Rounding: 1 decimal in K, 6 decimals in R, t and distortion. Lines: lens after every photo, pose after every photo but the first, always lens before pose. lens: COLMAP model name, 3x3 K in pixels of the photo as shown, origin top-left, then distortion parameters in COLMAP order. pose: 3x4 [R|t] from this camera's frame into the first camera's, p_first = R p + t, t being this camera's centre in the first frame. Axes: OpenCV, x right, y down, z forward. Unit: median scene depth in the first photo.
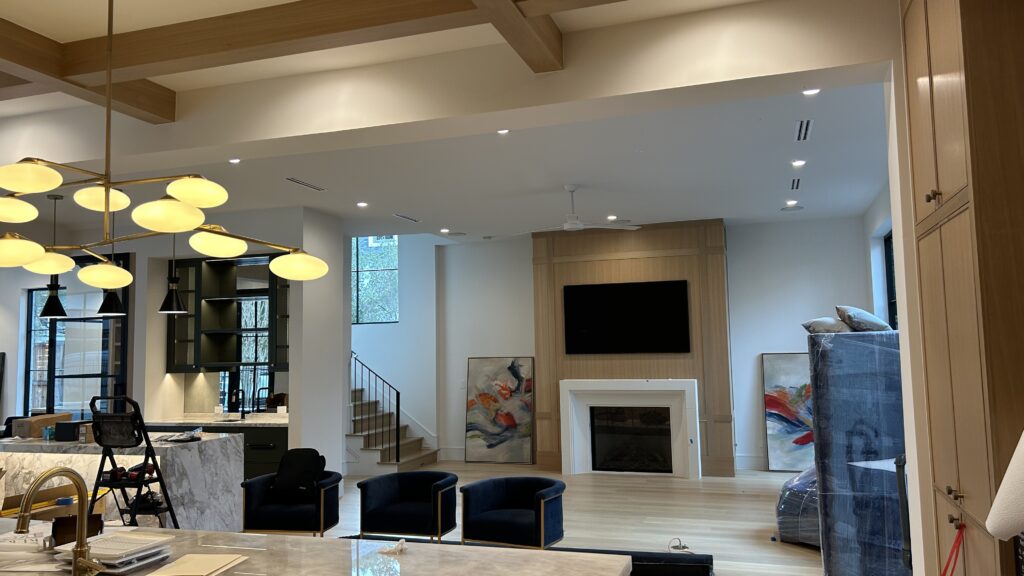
lens RADIAL K [[779.4, 0, 510.5], [0, 779.4, 285.6], [0, 0, 1]] dist [0.034160, -0.005951]
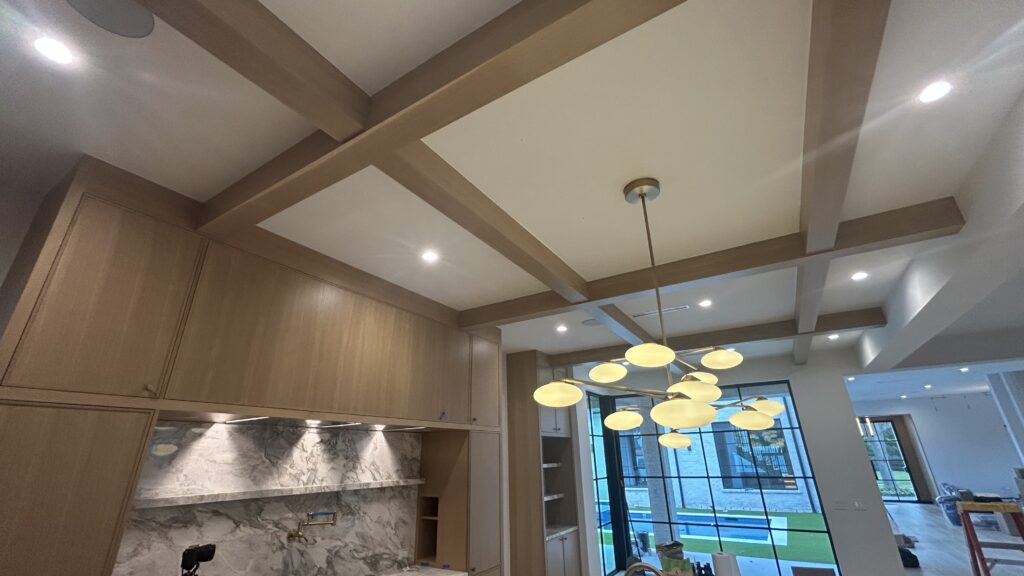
lens RADIAL K [[416.6, 0, 511.3], [0, 416.6, 287.3], [0, 0, 1]] dist [-0.002784, 0.002342]
pose [[-0.226664, -0.342500, -0.911766, 0.070834], [0.102908, 0.922469, -0.372103, 0.000068], [0.968521, -0.178170, -0.173845, 0.252895]]
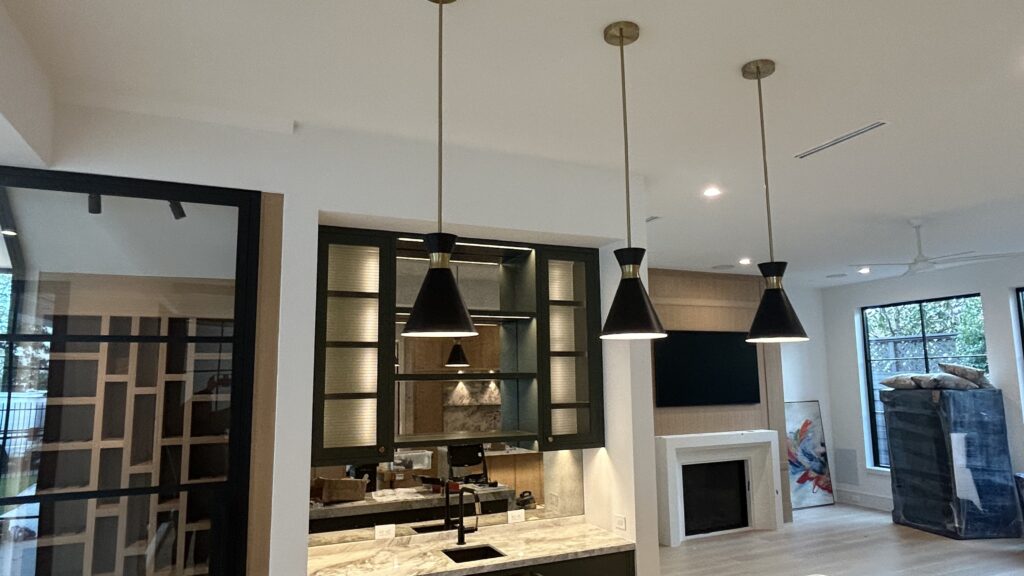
lens RADIAL K [[626.4, 0, 513.6], [0, 626.4, 292.8], [0, 0, 1]] dist [-0.013101, 0.011008]
pose [[0.736191, 0.102977, 0.668894, -0.570656], [-0.054114, 0.994148, -0.093492, 0.036379], [-0.674607, 0.032632, 0.737455, 0.610046]]
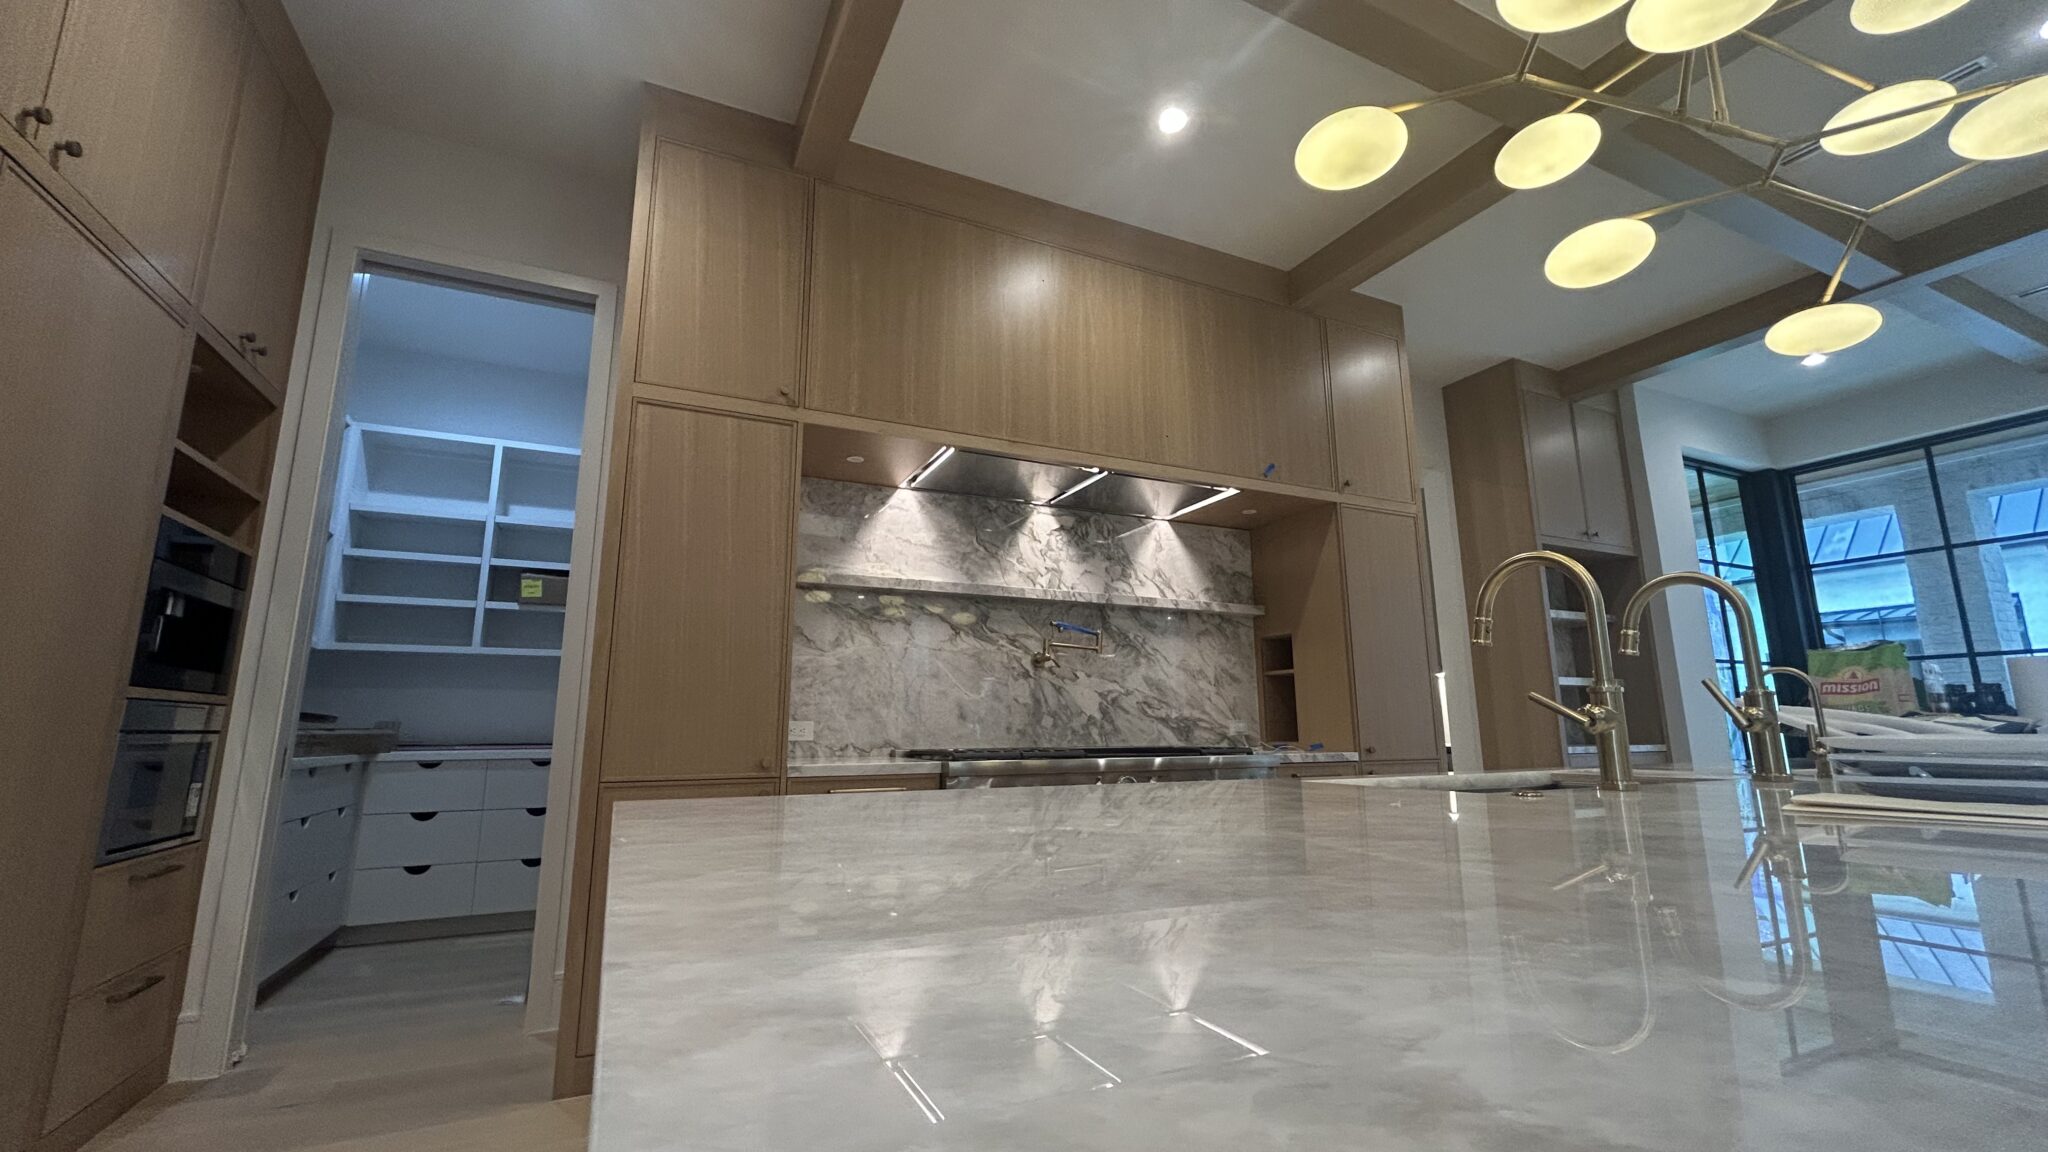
lens RADIAL K [[833.1, 0, 1020.8], [0, 833.1, 575.1], [0, 0, 1]] dist [-0.002784, 0.002342]
pose [[-0.717661, -0.104079, -0.688571, 0.042363], [0.077798, 0.970597, -0.227792, 0.088682], [0.692033, -0.217047, -0.688463, 0.281723]]
